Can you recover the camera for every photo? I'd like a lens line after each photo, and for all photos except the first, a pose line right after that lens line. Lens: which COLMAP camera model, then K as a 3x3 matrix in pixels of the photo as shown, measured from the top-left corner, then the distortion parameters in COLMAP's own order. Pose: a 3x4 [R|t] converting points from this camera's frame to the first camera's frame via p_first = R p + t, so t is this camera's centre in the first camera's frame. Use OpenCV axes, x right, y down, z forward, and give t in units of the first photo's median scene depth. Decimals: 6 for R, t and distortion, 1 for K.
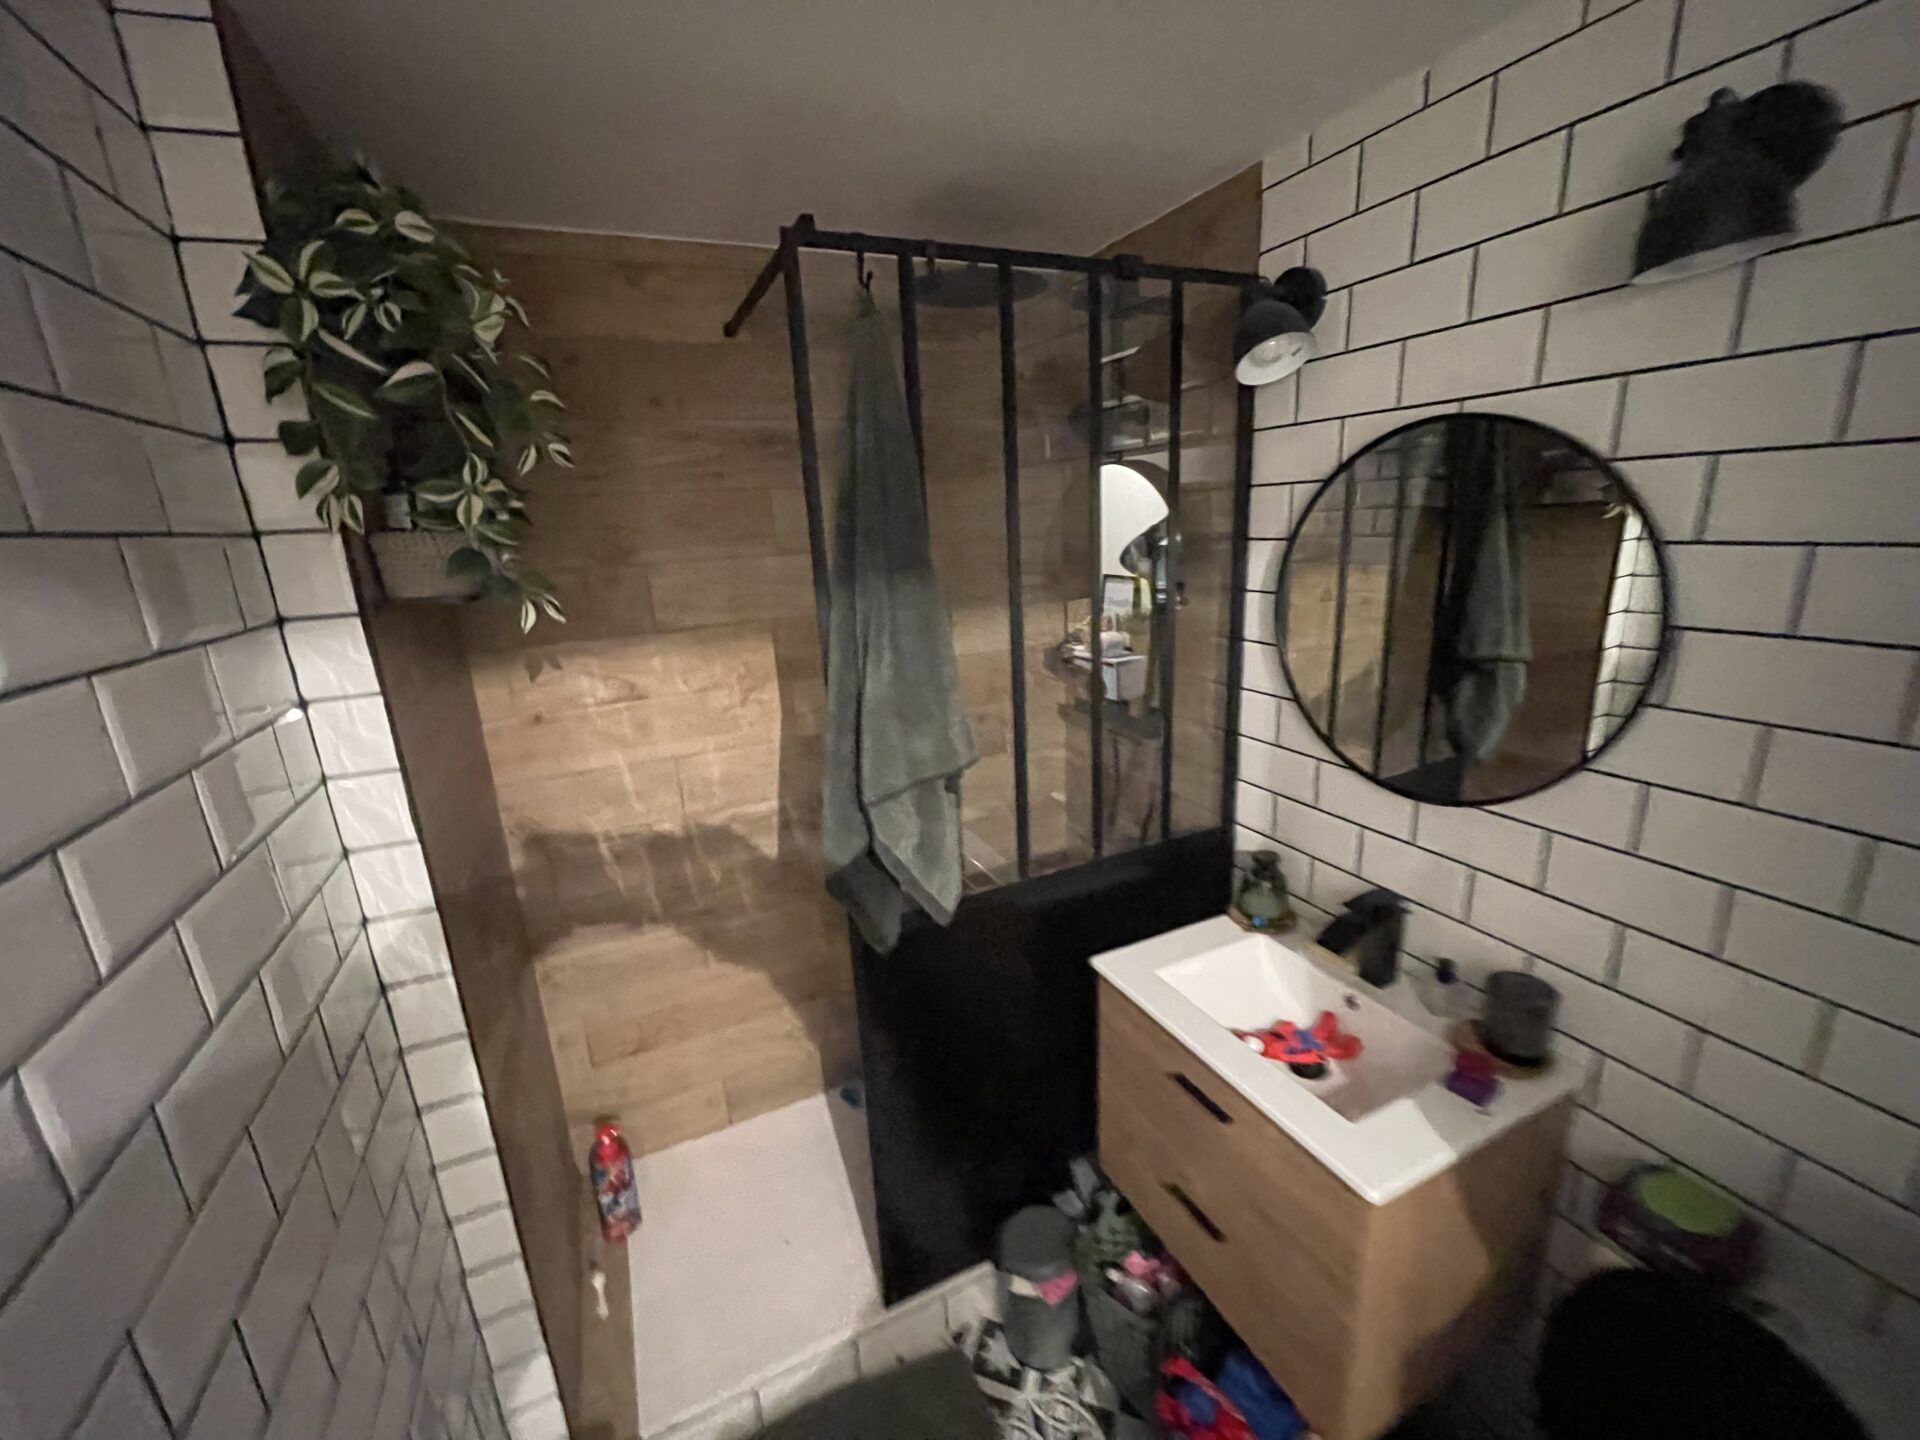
lens RADIAL K [[769.7, 0, 950.6], [0, 769.7, 727.4], [0, 0, 1]] dist [-0.001149, -0.000273]
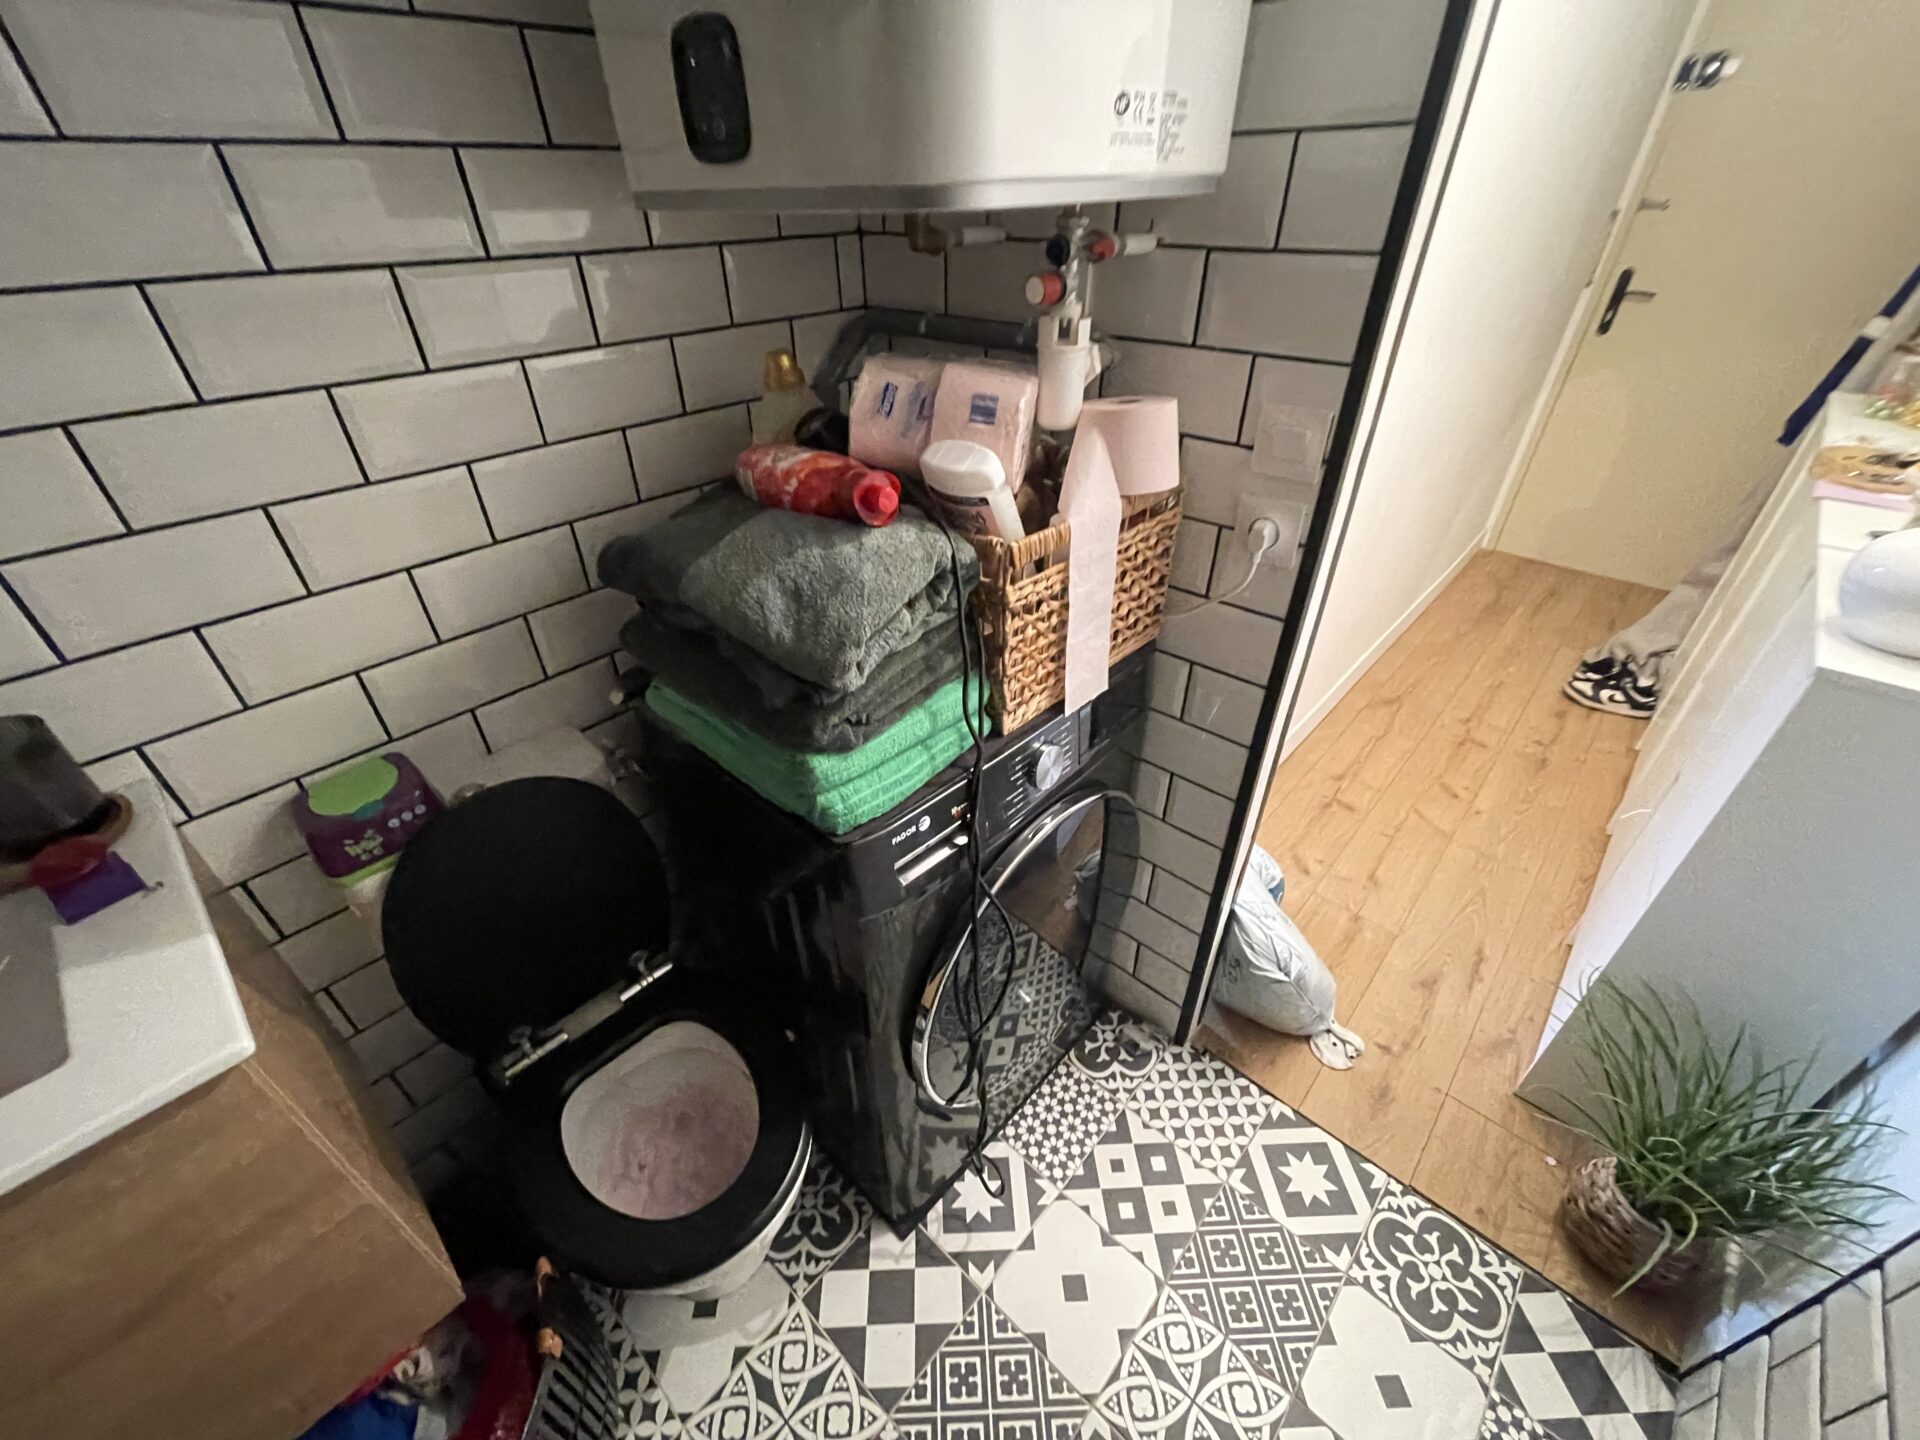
lens RADIAL K [[769.7, 0, 946.6], [0, 769.7, 718.9], [0, 0, 1]] dist [-0.001149, -0.000273]
pose [[-0.371115, -0.484916, 0.791916, -0.000706], [0.280675, 0.754350, 0.593445, 0.149944], [-0.885153, 0.442507, -0.143846, 0.335105]]
